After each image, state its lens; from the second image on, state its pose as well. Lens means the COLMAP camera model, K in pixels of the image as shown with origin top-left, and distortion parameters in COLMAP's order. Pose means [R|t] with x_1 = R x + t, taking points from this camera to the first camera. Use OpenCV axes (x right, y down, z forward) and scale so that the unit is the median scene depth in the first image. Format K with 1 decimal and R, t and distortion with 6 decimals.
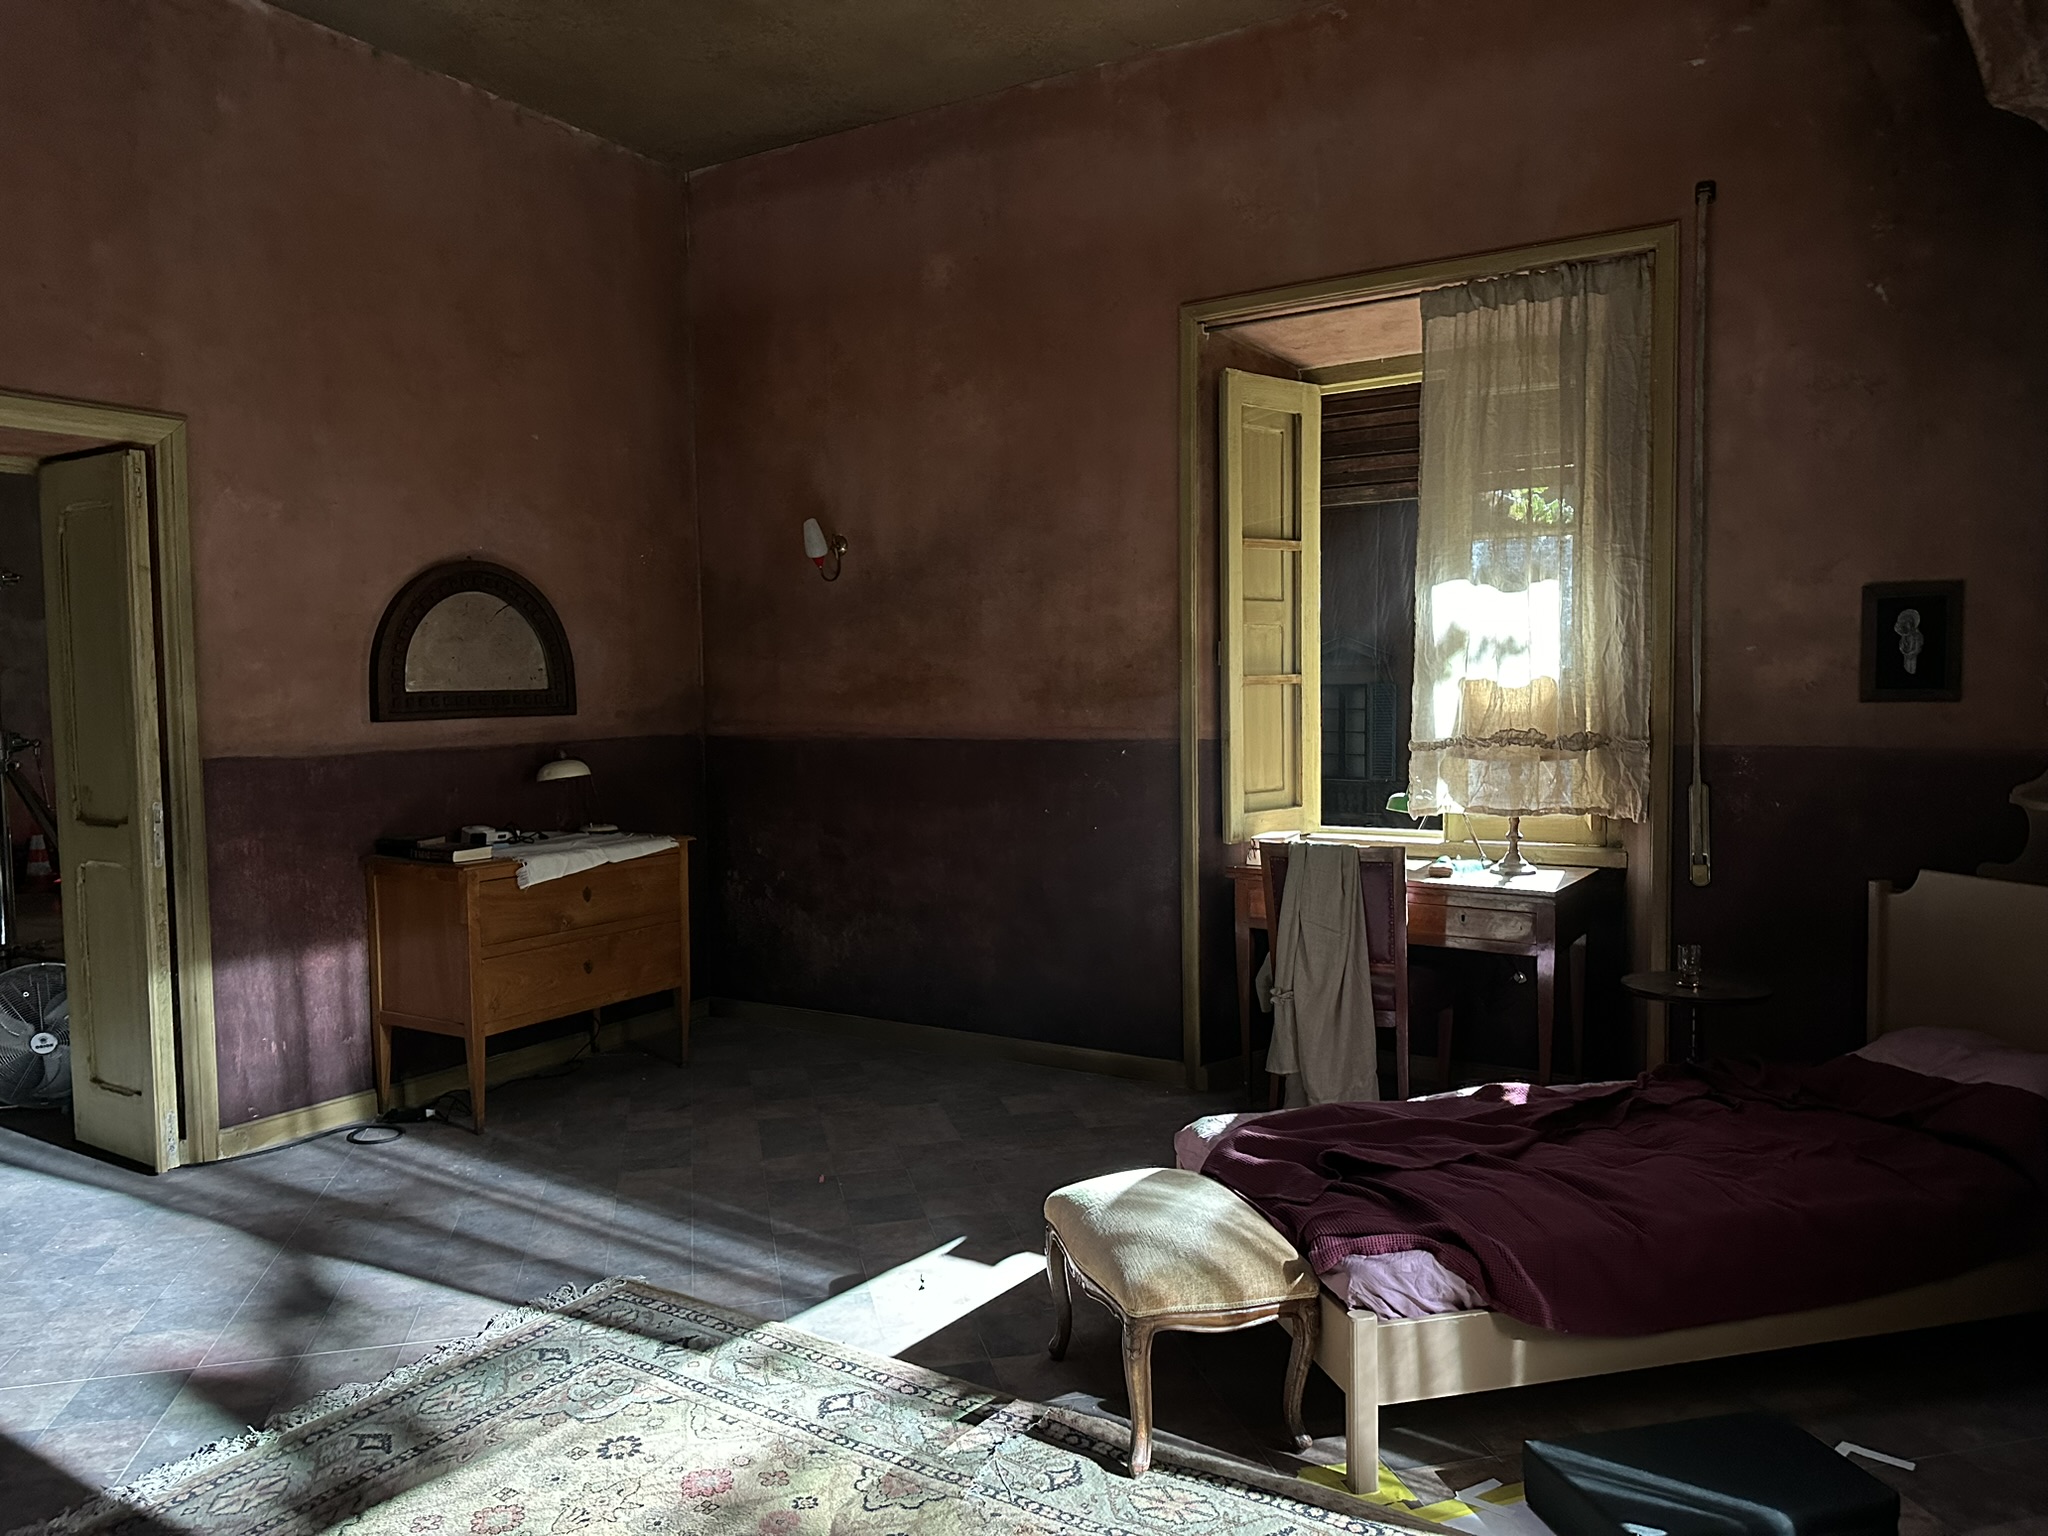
lens RADIAL K [[1434.4, 0, 1027.0], [0, 1434.4, 750.0], [0, 0, 1]] dist [0.070466, -0.088808]
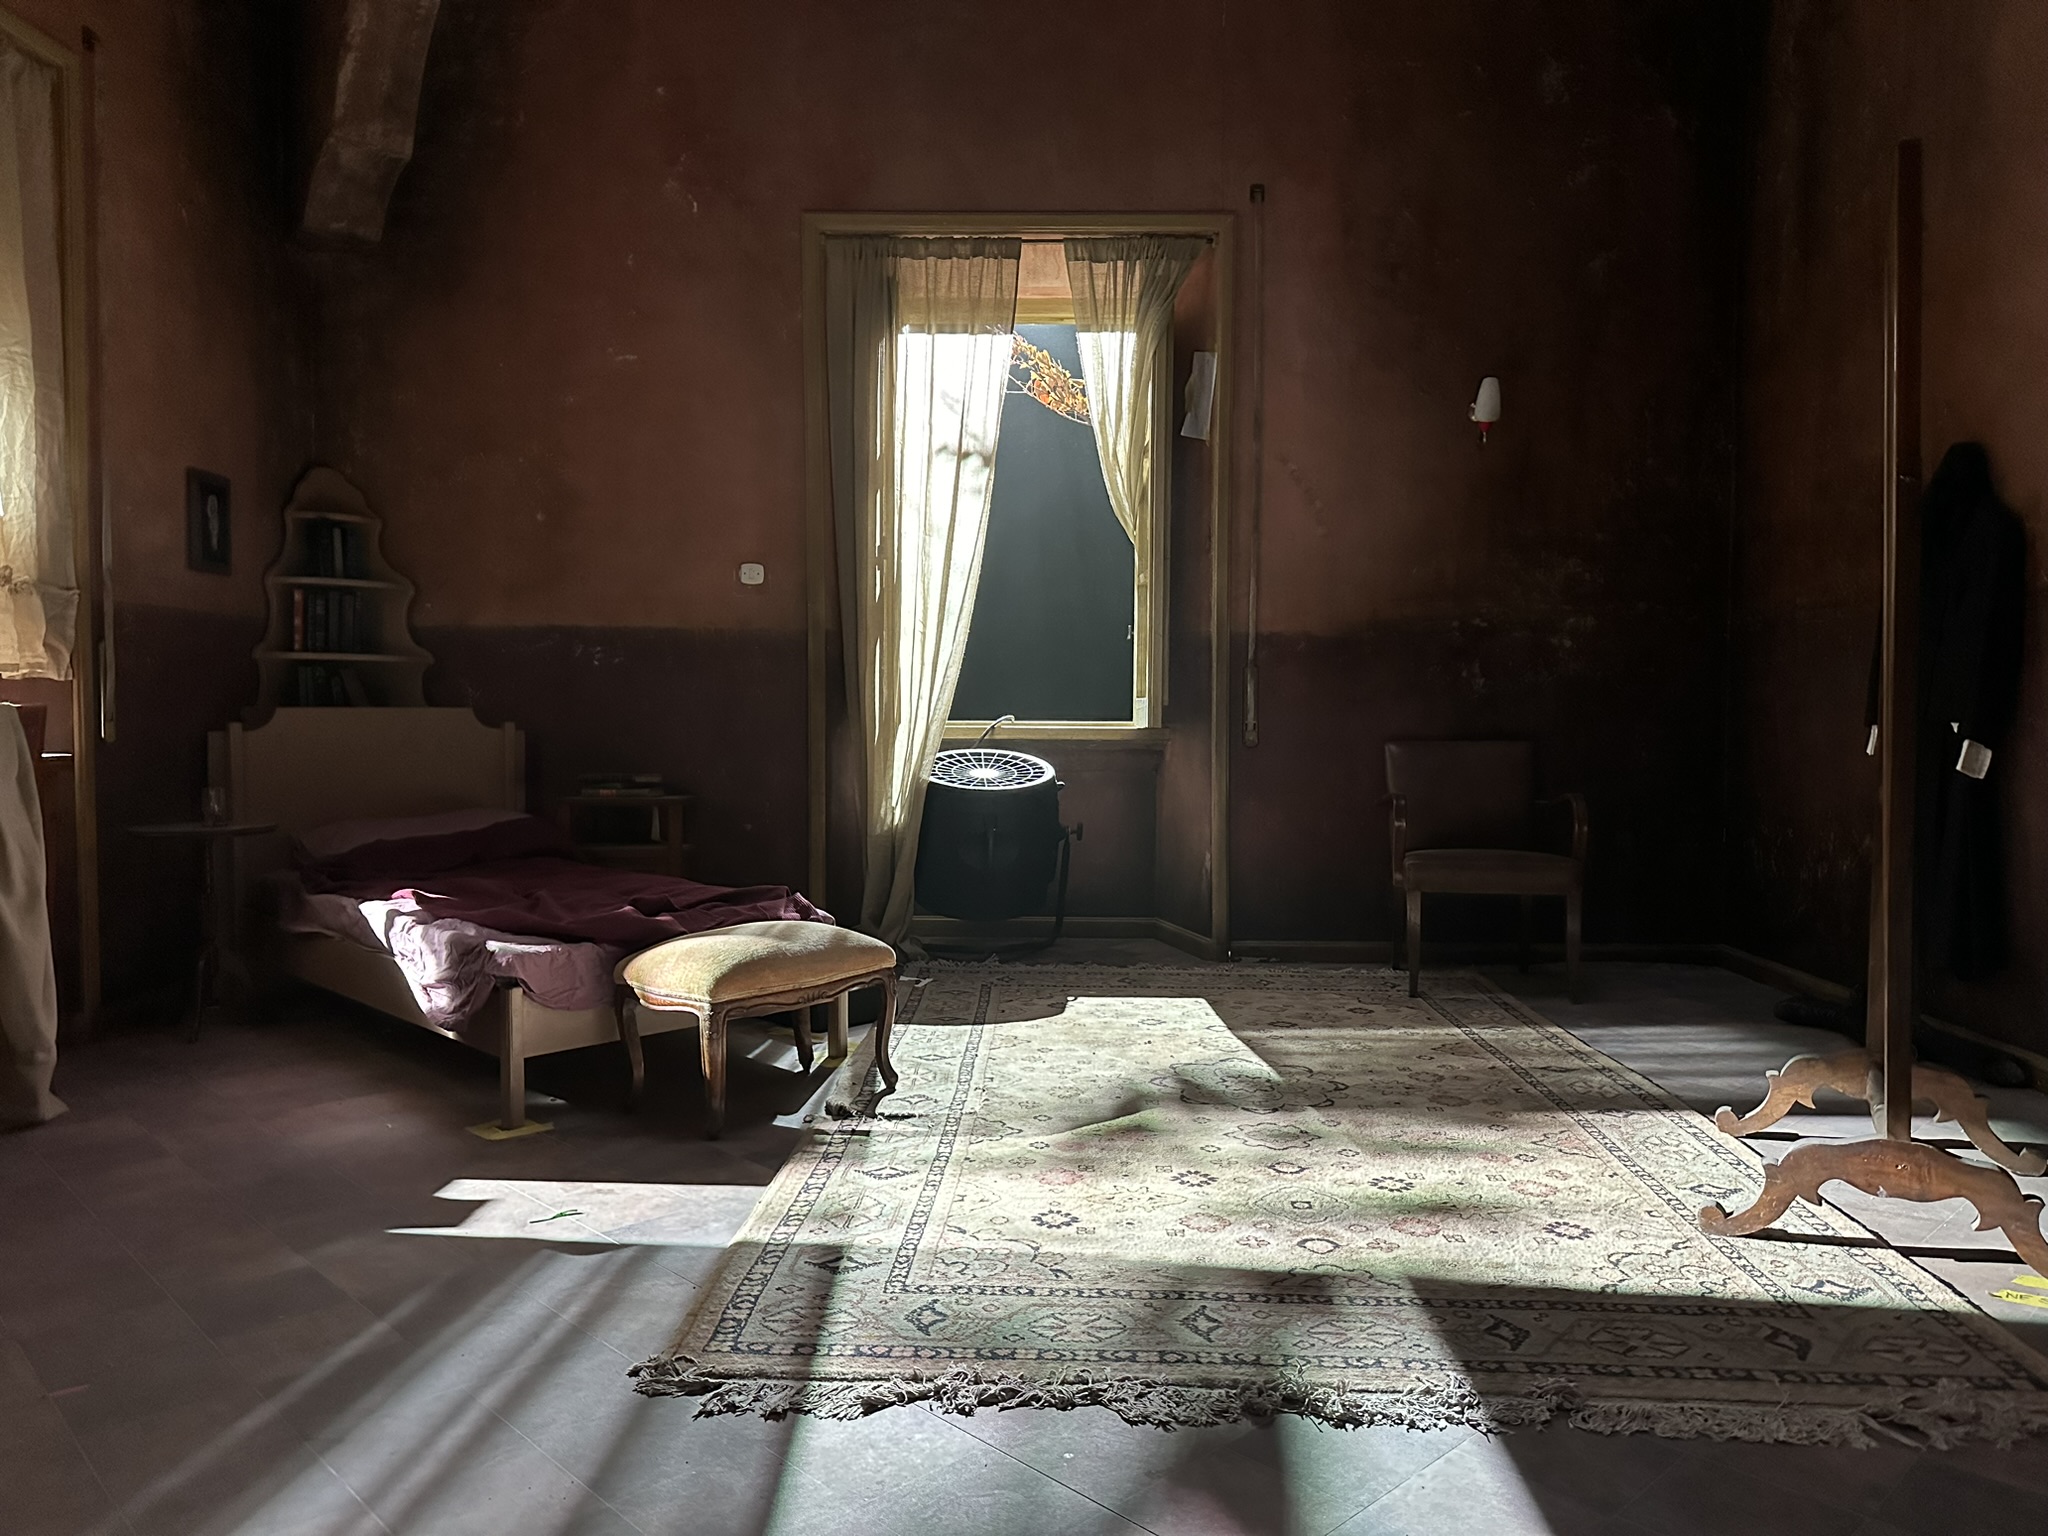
lens RADIAL K [[1434.4, 0, 1032.9], [0, 1434.4, 765.6], [0, 0, 1]] dist [0.070466, -0.088808]
pose [[-0.512150, -0.021490, 0.858627, -0.897971], [0.045716, 0.997588, 0.052237, 0.108592], [-0.857678, 0.066006, -0.509933, 1.224537]]
